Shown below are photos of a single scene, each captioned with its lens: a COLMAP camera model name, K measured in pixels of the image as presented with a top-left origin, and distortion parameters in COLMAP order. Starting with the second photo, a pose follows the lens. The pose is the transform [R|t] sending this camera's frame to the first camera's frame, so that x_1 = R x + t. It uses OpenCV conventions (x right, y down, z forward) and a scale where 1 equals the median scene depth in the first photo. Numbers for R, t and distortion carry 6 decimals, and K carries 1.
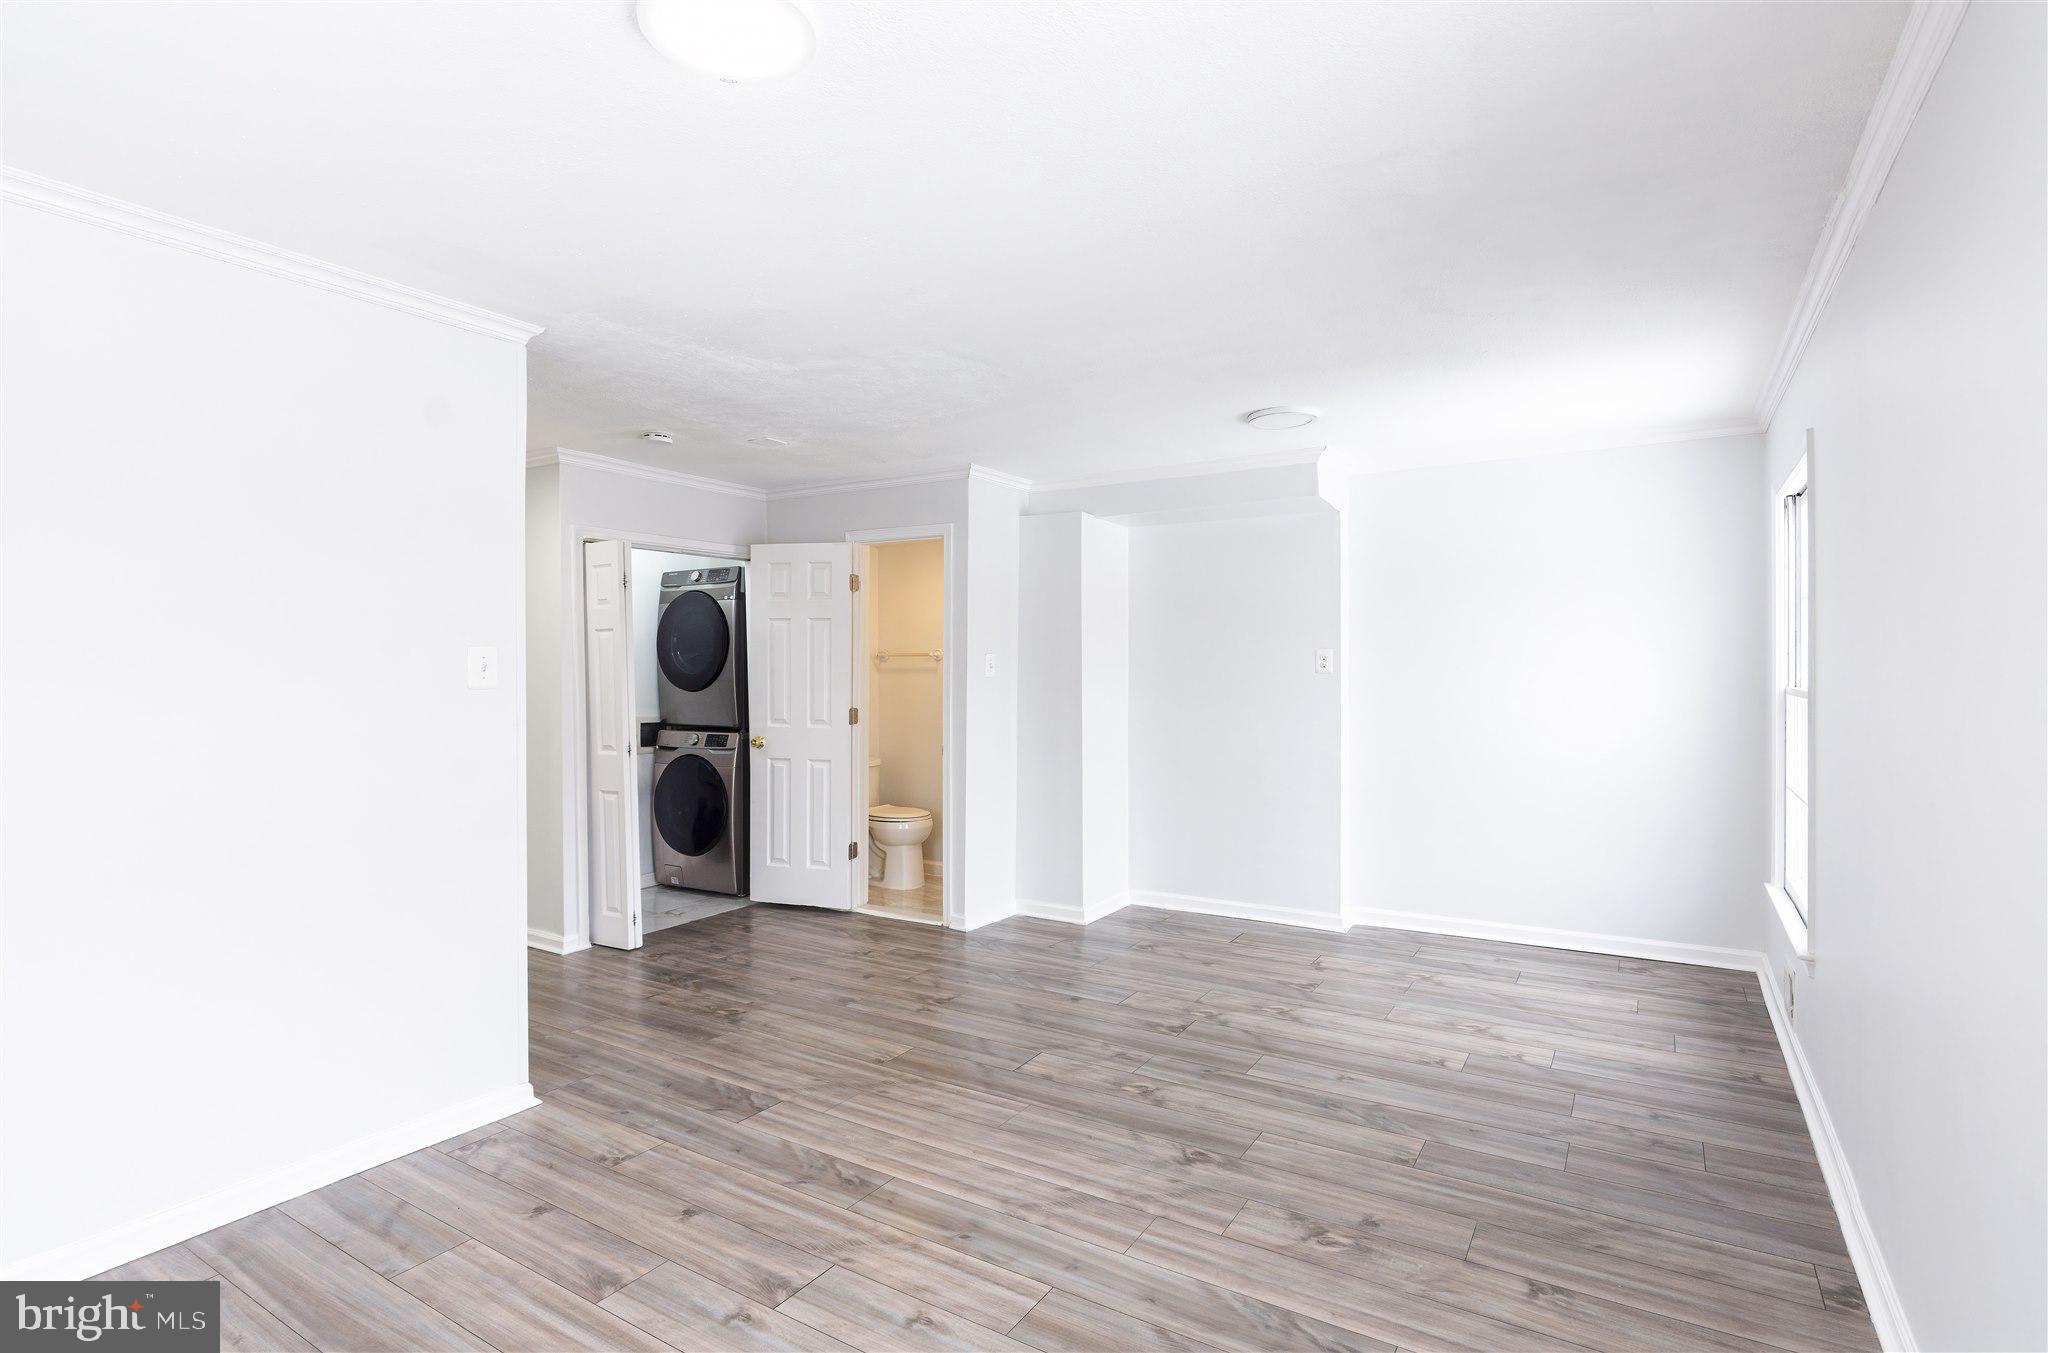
lens RADIAL K [[995.4, 0, 1028.0], [0, 995.4, 663.4], [0, 0, 1]] dist [-0.000752, 0.000727]
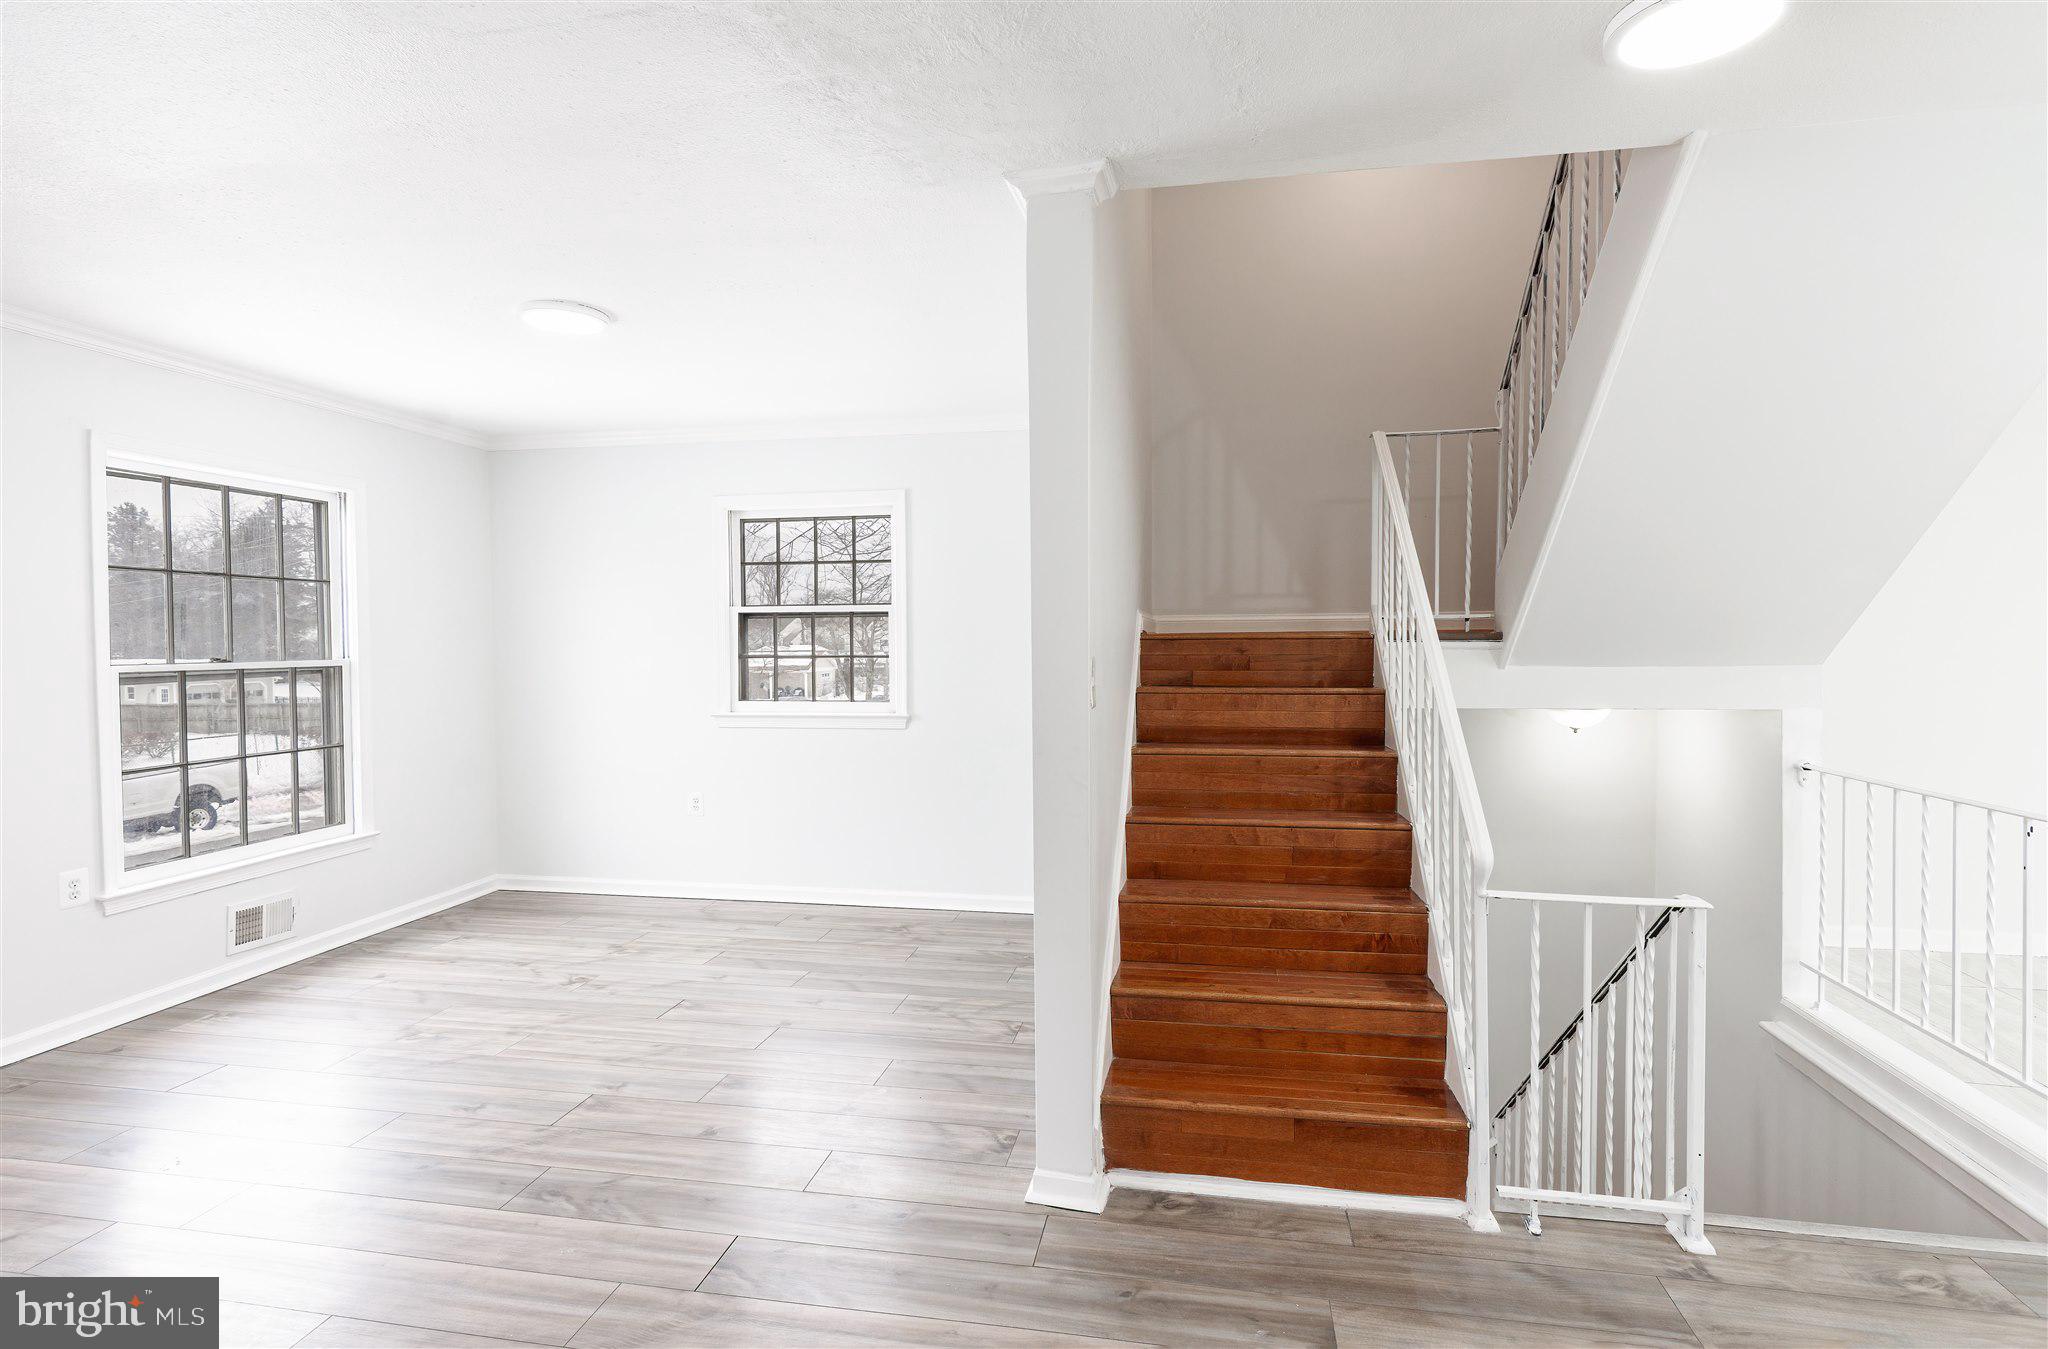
lens RADIAL K [[995.4, 0, 1028.0], [0, 995.4, 661.4], [0, 0, 1]] dist [-0.000752, 0.000727]
pose [[-0.930537, 0.019283, -0.365690, -0.123537], [0.011617, 0.999664, 0.023150, 0.006466], [0.366014, 0.017294, -0.930449, 0.953141]]
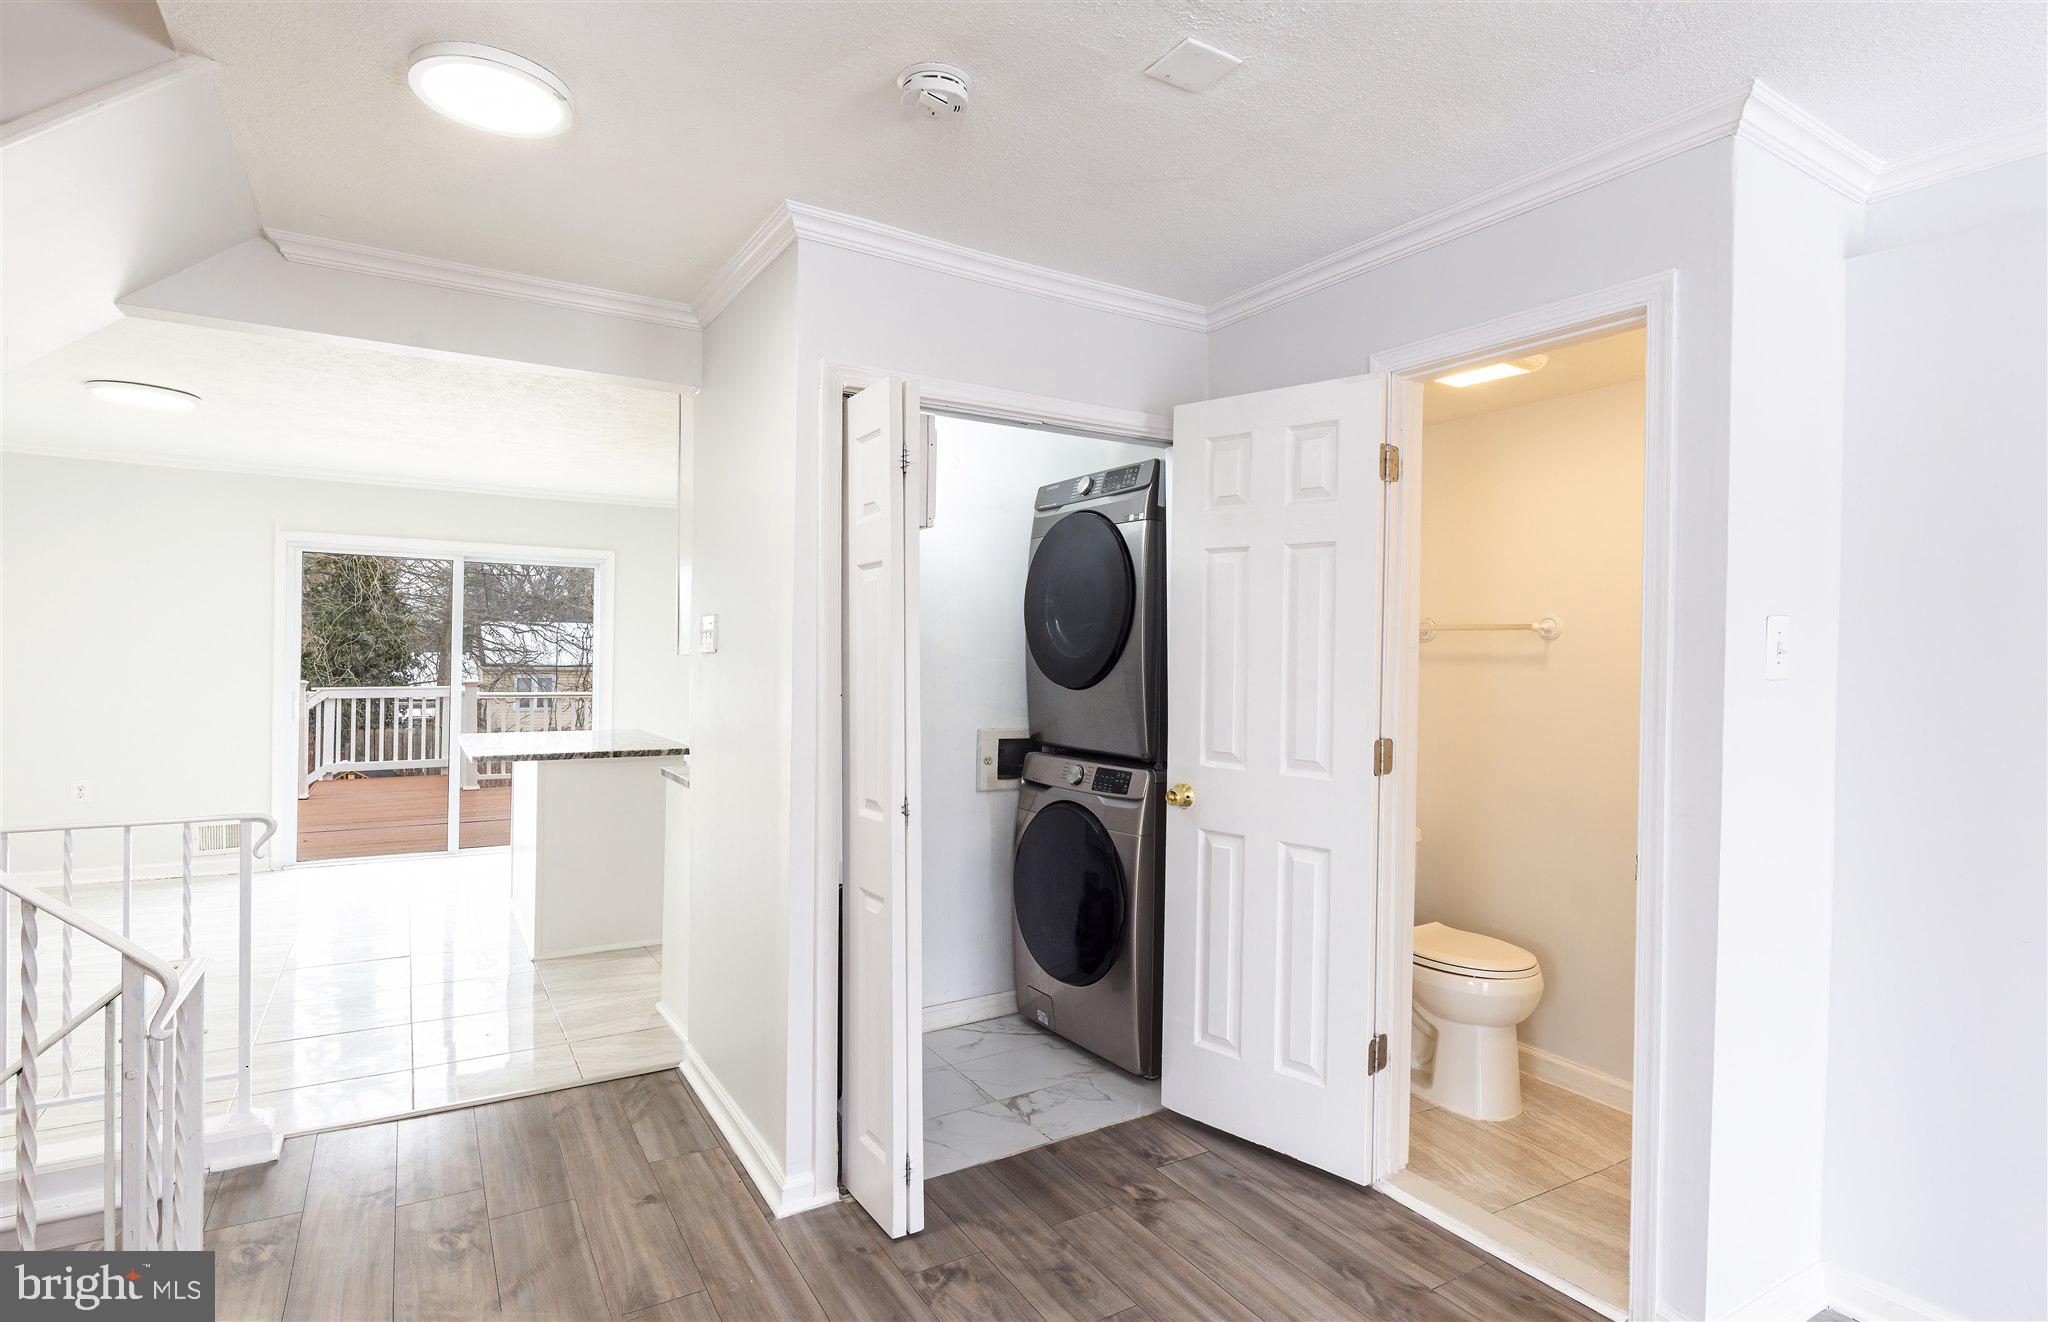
lens RADIAL K [[1009.0, 0, 1024.0], [0, 1009.0, 661.0], [0, 0, 1]] dist [-0.001793, -0.000196]
pose [[0.894954, 0.016587, -0.445851, -0.118084], [-0.013103, 0.999855, 0.010895, 0.006719], [0.445967, -0.003909, 0.895041, 0.518089]]
